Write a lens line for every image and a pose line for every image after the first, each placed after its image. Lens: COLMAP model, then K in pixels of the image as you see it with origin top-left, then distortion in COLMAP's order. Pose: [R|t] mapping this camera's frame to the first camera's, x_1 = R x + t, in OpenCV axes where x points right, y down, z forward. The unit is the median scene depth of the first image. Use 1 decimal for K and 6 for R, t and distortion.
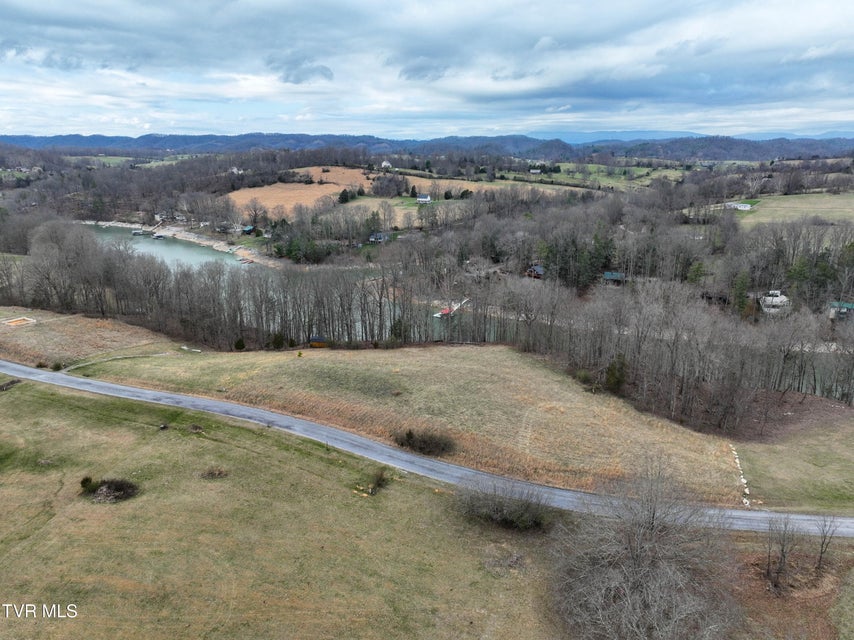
lens RADIAL K [[595.2, 0, 432.8], [0, 595.2, 320.2], [0, 0, 1]] dist [-0.003172, 0.019616]
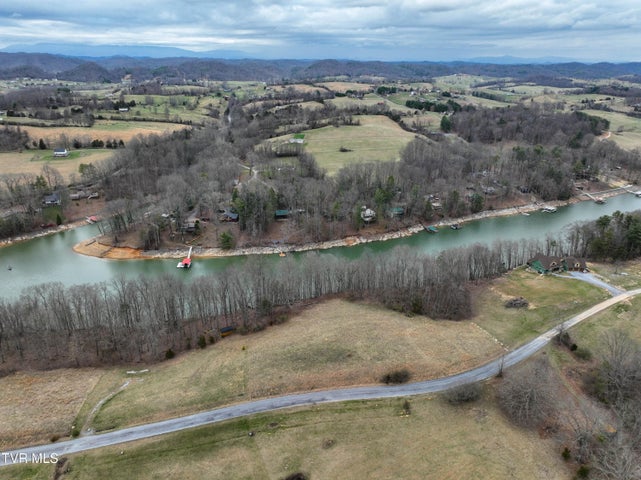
lens RADIAL K [[446.7, 0, 320.0], [0, 446.7, 240.6], [0, 0, 1]] dist [-0.003172, 0.019616]
pose [[0.774332, -0.228674, 0.590016, -0.156862], [0.164460, 0.973104, 0.161312, -0.082748], [-0.611035, -0.027874, 0.791113, -0.001646]]
